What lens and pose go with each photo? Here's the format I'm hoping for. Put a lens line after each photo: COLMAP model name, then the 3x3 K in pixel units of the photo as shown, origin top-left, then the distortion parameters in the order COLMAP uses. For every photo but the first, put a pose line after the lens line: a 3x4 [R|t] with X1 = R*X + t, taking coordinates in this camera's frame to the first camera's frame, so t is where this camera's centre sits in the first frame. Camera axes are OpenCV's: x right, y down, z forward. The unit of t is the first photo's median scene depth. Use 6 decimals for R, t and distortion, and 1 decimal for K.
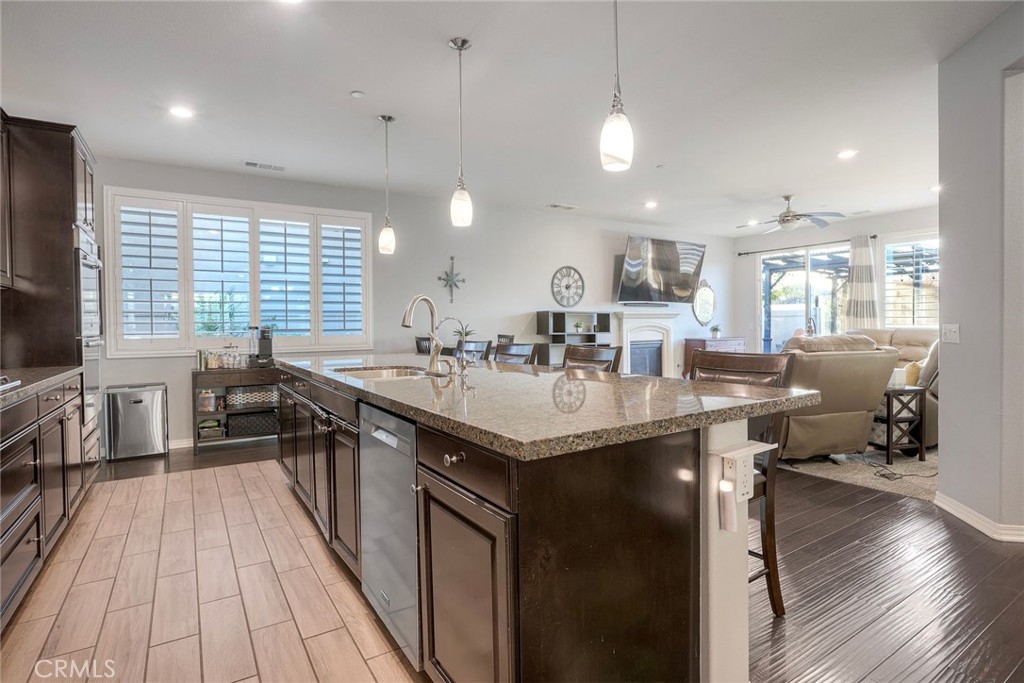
lens RADIAL K [[515.7, 0, 522.6], [0, 515.7, 327.0], [0, 0, 1]] dist [-0.015705, 0.003475]
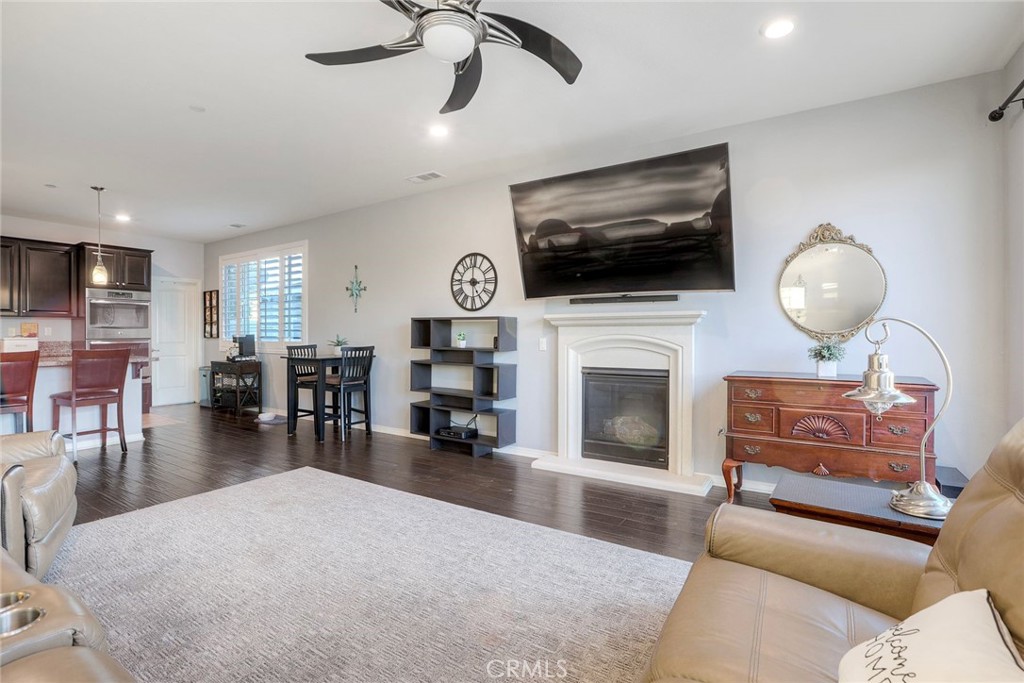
lens RADIAL K [[470.1, 0, 506.4], [0, 470.1, 345.7], [0, 0, 1]] dist [-0.026888, 0.002851]
pose [[0.408264, 0.032282, -0.912293, 0.681884], [-0.009163, 0.999469, 0.031267, -0.011527], [0.912818, -0.004406, 0.408343, 0.766137]]
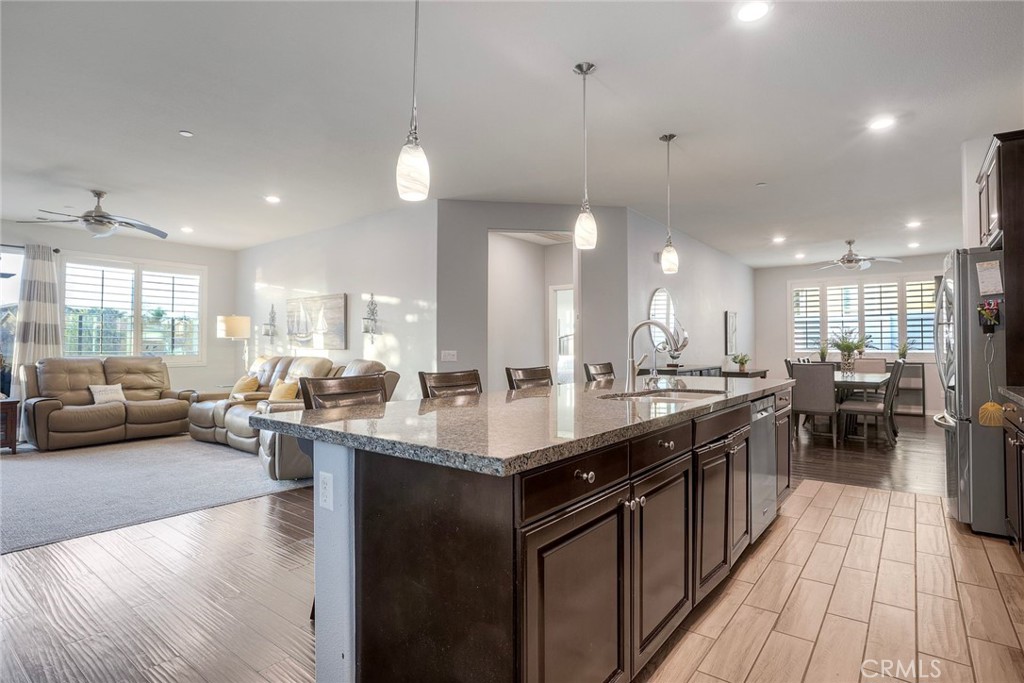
lens RADIAL K [[515.7, 0, 519.3], [0, 515.7, 336.6], [0, 0, 1]] dist [-0.015705, 0.003475]
pose [[-0.319075, 0.027295, 0.947336, -0.375347], [0.011129, 0.999624, -0.025053, -0.001121], [-0.947664, 0.002550, -0.319259, 0.535145]]
